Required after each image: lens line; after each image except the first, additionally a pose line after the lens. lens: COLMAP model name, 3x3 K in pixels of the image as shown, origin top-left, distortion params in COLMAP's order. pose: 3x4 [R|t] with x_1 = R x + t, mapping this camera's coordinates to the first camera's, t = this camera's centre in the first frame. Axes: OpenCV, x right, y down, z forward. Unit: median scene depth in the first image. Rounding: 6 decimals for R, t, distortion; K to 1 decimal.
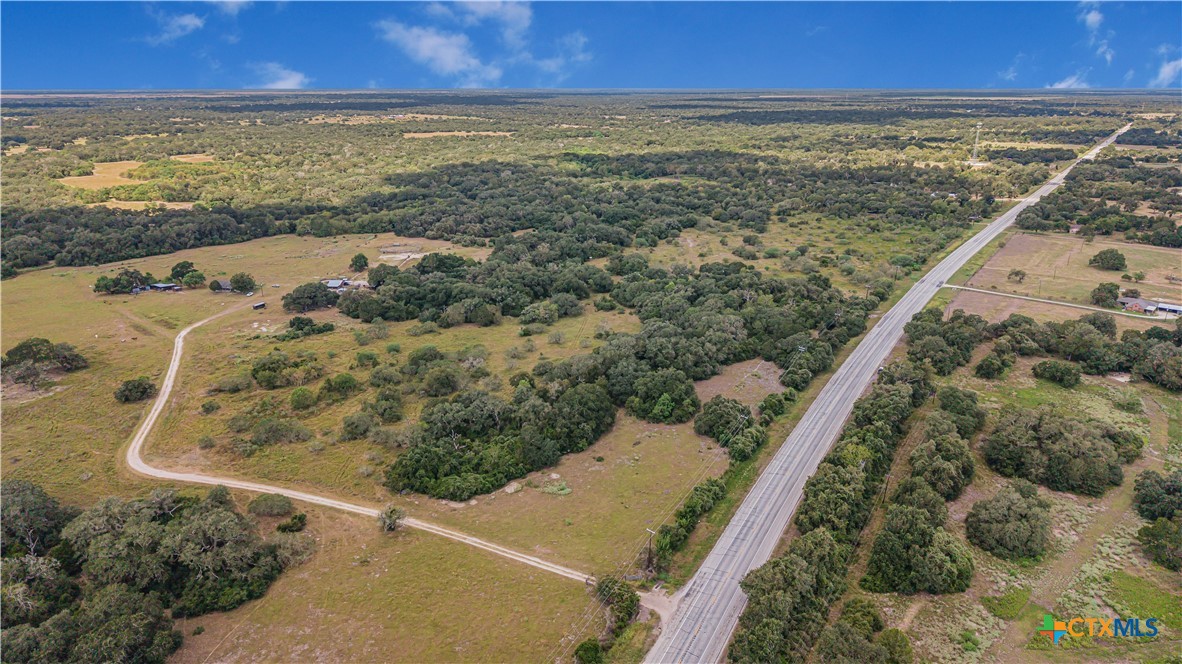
lens RADIAL K [[812.1, 0, 591.0], [0, 812.1, 332.0], [0, 0, 1]] dist [0.048455, -0.063403]
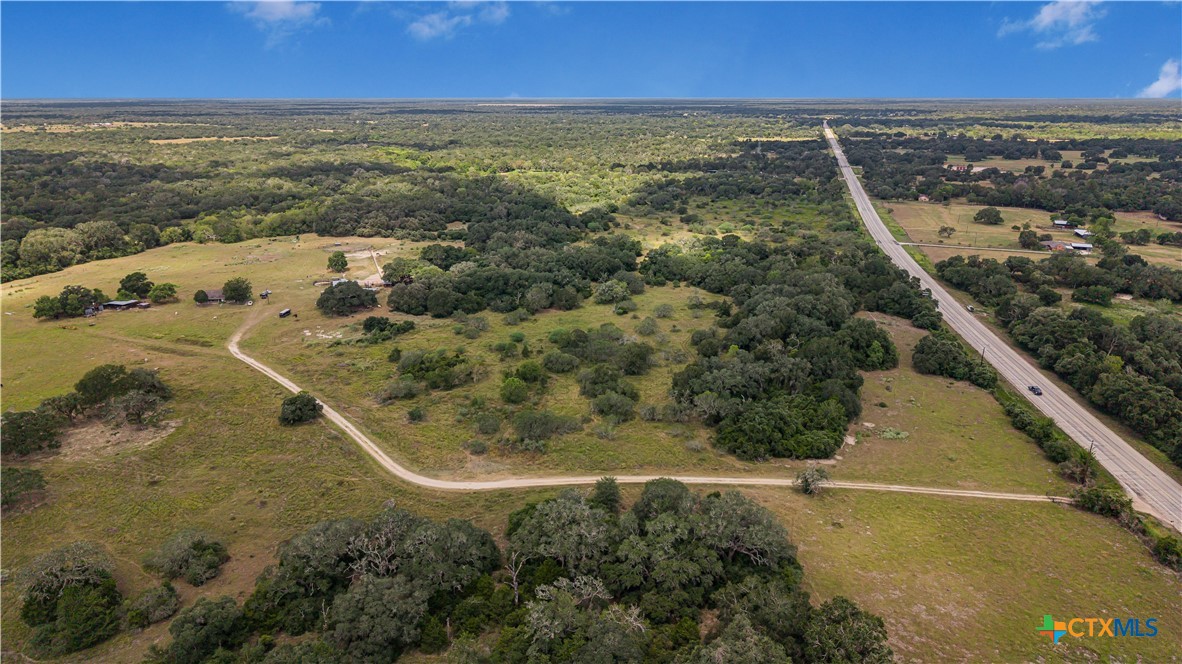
lens RADIAL K [[805.4, 0, 591.0], [0, 805.4, 332.0], [0, 0, 1]] dist [0.036616, -0.040729]
pose [[0.935585, -0.098812, 0.338995, -0.528921], [0.102358, 0.994720, 0.007451, 0.018020], [-0.337942, 0.027728, 0.940759, 0.141860]]
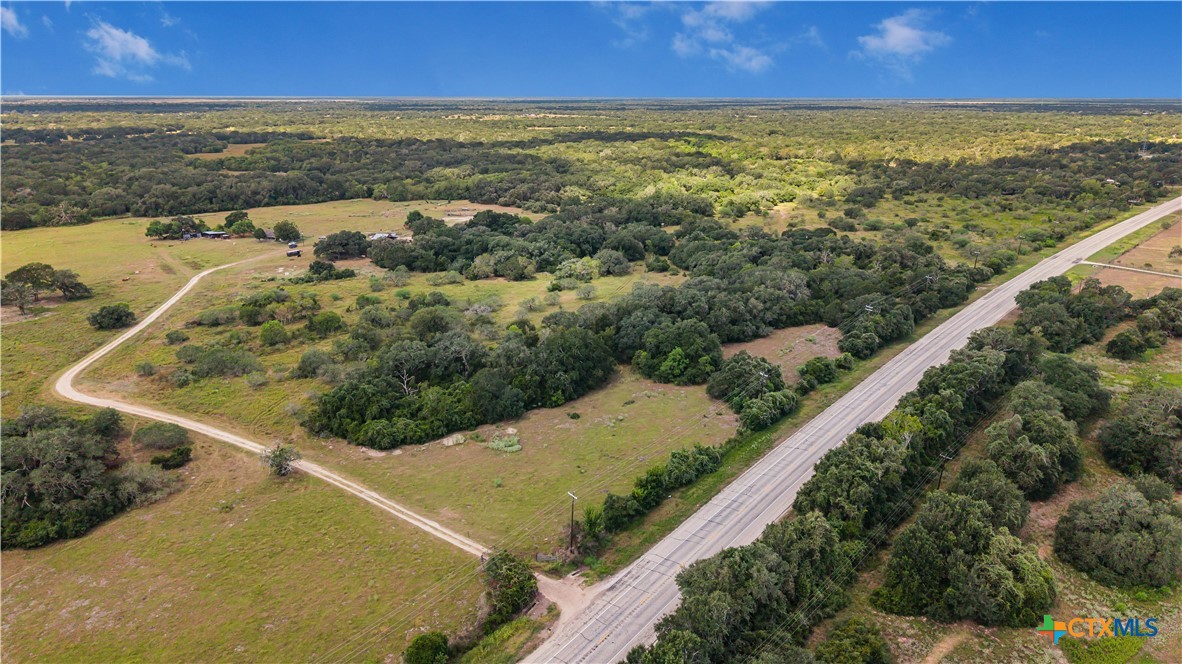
lens RADIAL K [[802.2, 0, 591.0], [0, 802.2, 332.0], [0, 0, 1]] dist [0.033765, -0.034590]
pose [[0.985492, 0.049780, -0.162260, 0.120515], [-0.051296, 0.998670, -0.005162, 0.062015], [0.161787, 0.013411, 0.986734, 0.181154]]
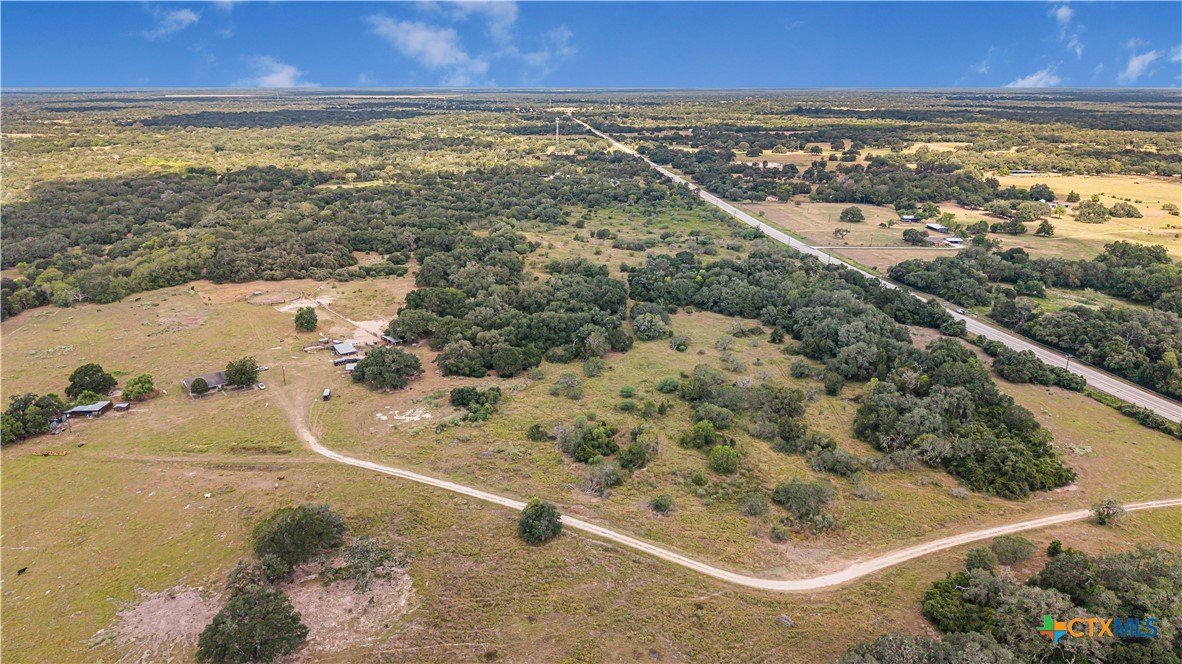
lens RADIAL K [[805.4, 0, 591.0], [0, 805.4, 332.0], [0, 0, 1]] dist [0.036616, -0.040729]
pose [[0.753084, -0.193483, 0.628832, -0.886929], [0.191211, 0.978890, 0.072198, -0.122811], [-0.629526, 0.065869, 0.774182, 0.412482]]
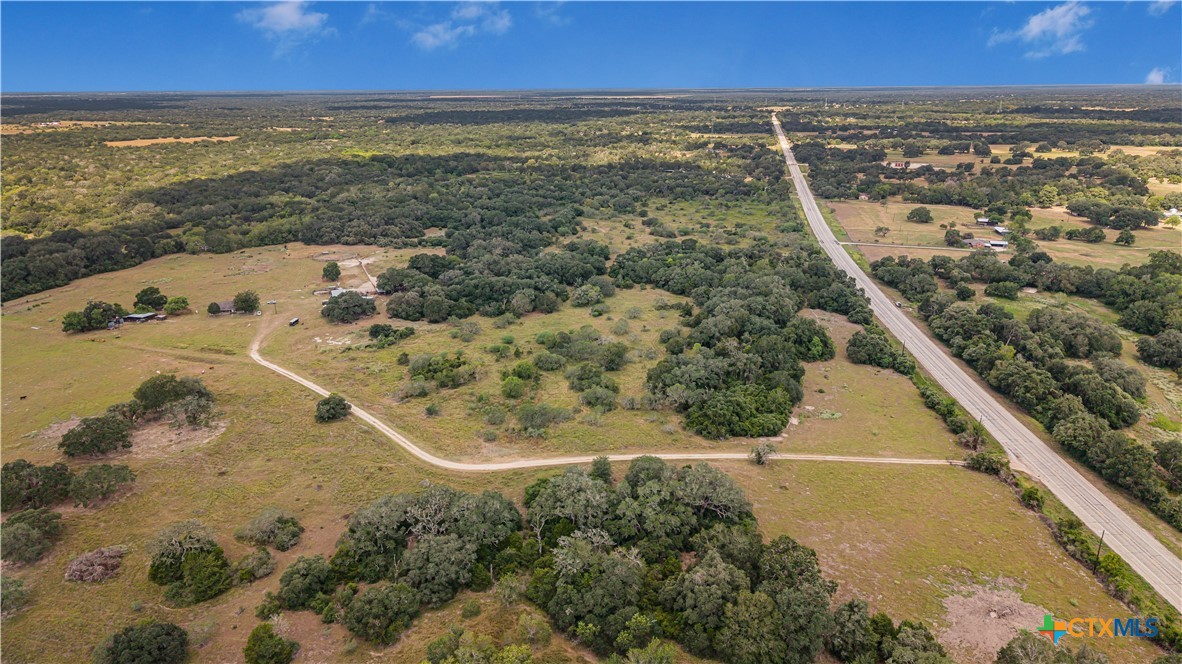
lens RADIAL K [[805.4, 0, 591.0], [0, 805.4, 332.0], [0, 0, 1]] dist [0.036616, -0.040729]
pose [[0.913497, -0.124935, 0.387188, -0.609136], [0.124249, 0.991886, 0.026912, -0.004448], [-0.387408, 0.023523, 0.921608, 0.016890]]
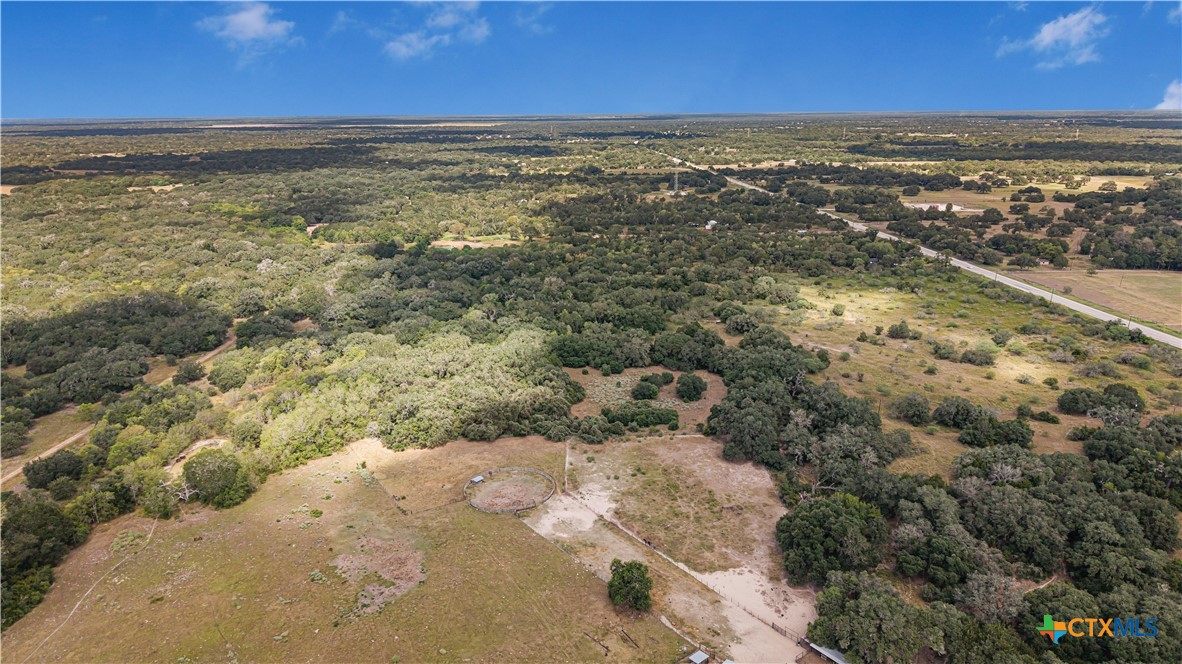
lens RADIAL K [[805.4, 0, 591.0], [0, 805.4, 332.0], [0, 0, 1]] dist [0.036616, -0.040729]
pose [[0.777434, -0.173655, 0.604517, -0.811853], [0.191288, 0.980882, 0.035765, -0.346948], [-0.599170, 0.087832, 0.795789, 1.097075]]
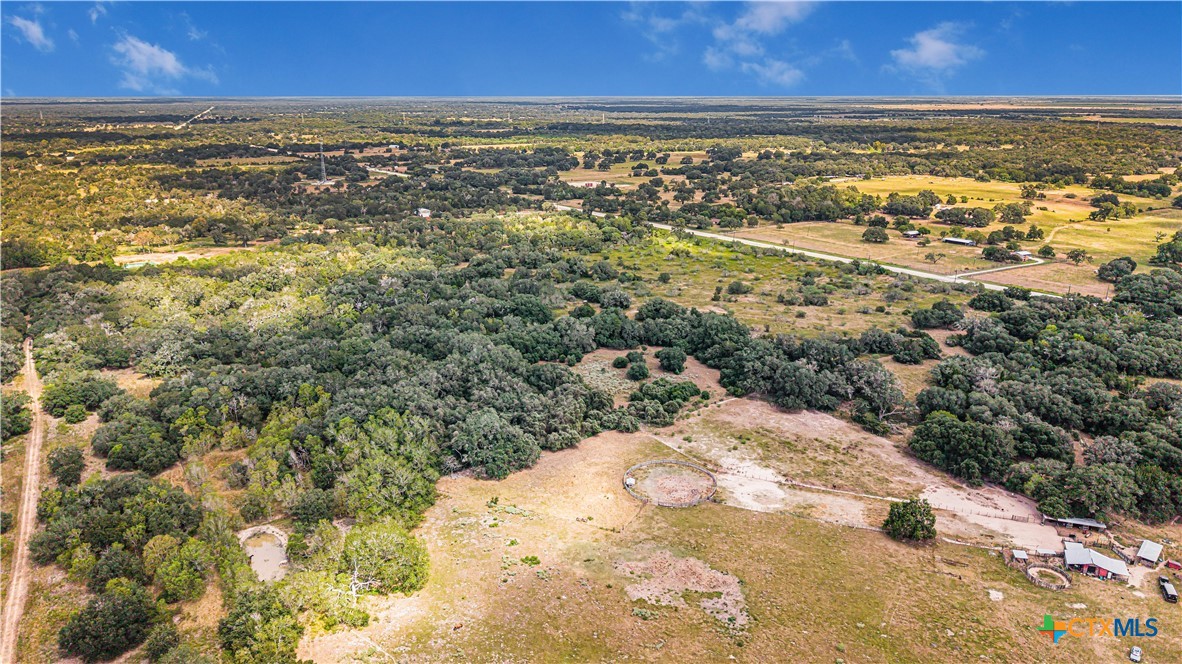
lens RADIAL K [[812.1, 0, 591.0], [0, 812.1, 332.0], [0, 0, 1]] dist [0.048455, -0.063403]
pose [[0.293280, -0.271841, 0.916564, -1.136590], [0.276239, 0.941924, 0.190972, -0.496175], [-0.915248, 0.197183, 0.351341, 1.569639]]
